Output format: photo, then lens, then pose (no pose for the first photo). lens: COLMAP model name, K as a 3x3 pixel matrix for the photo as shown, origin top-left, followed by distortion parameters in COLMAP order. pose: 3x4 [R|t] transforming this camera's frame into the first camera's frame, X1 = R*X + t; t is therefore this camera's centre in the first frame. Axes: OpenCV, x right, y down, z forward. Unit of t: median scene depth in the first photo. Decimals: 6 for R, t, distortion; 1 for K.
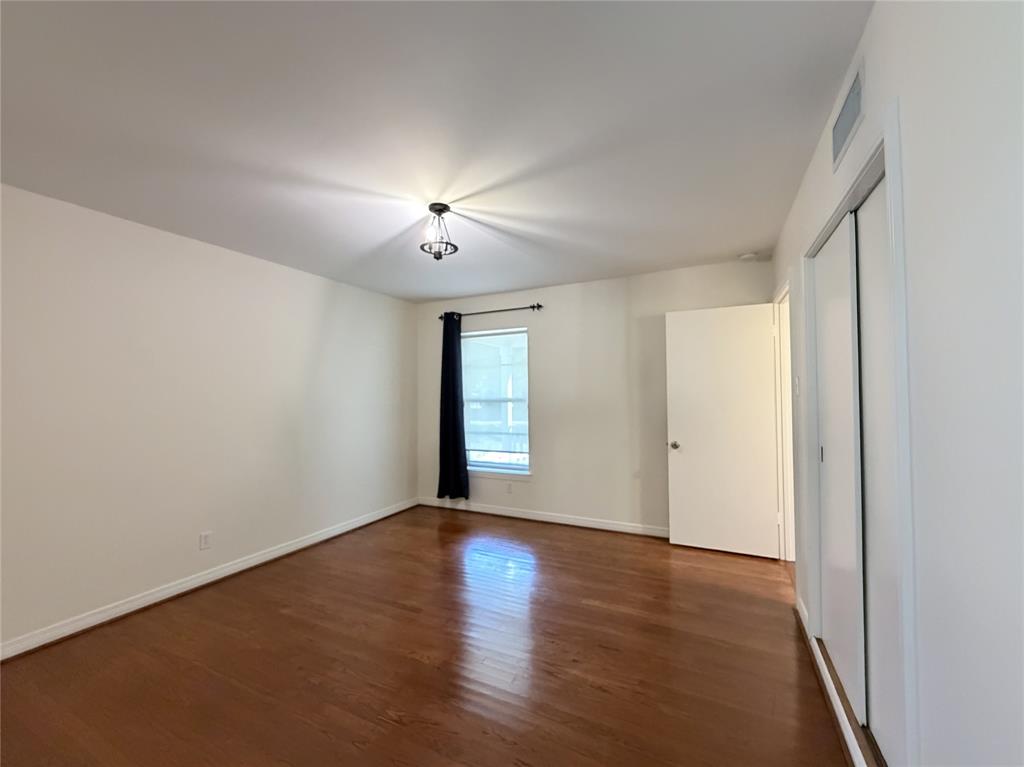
lens RADIAL K [[410.4, 0, 511.2], [0, 410.4, 382.0], [0, 0, 1]] dist [0.000794, 0.000186]
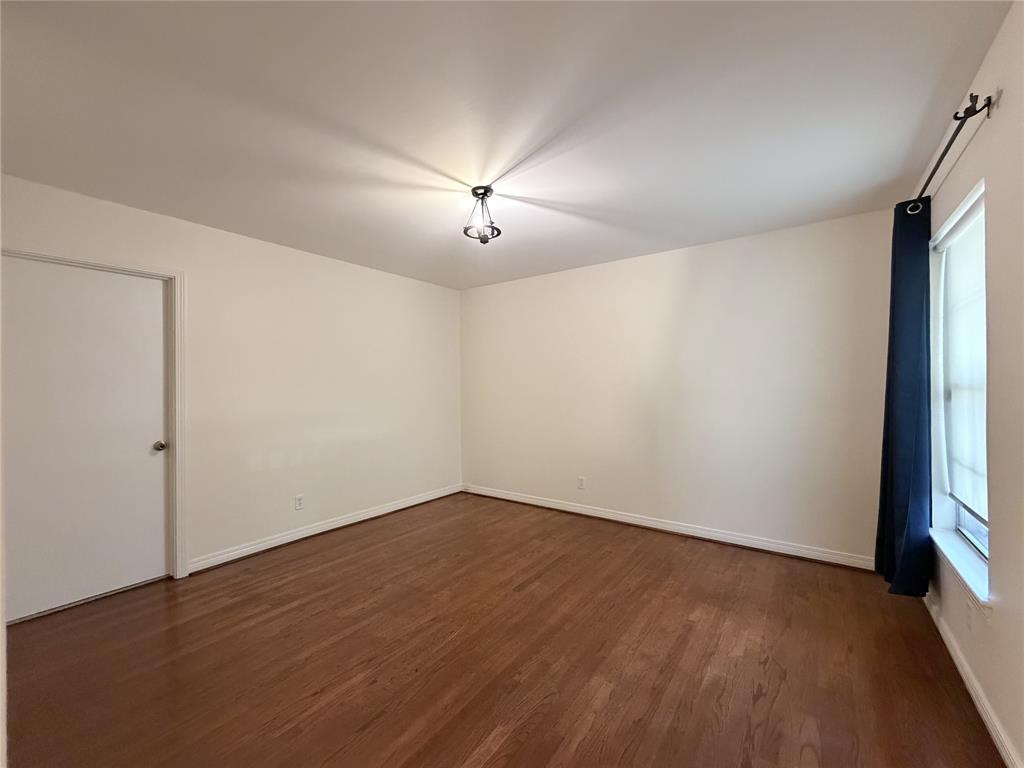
lens RADIAL K [[410.4, 0, 511.2], [0, 410.4, 382.5], [0, 0, 1]] dist [0.000794, 0.000186]
pose [[-0.166472, -0.002795, -0.986042, 0.805389], [0.040309, 0.999141, -0.009638, 0.058287], [0.985222, -0.041351, -0.166216, 1.219199]]
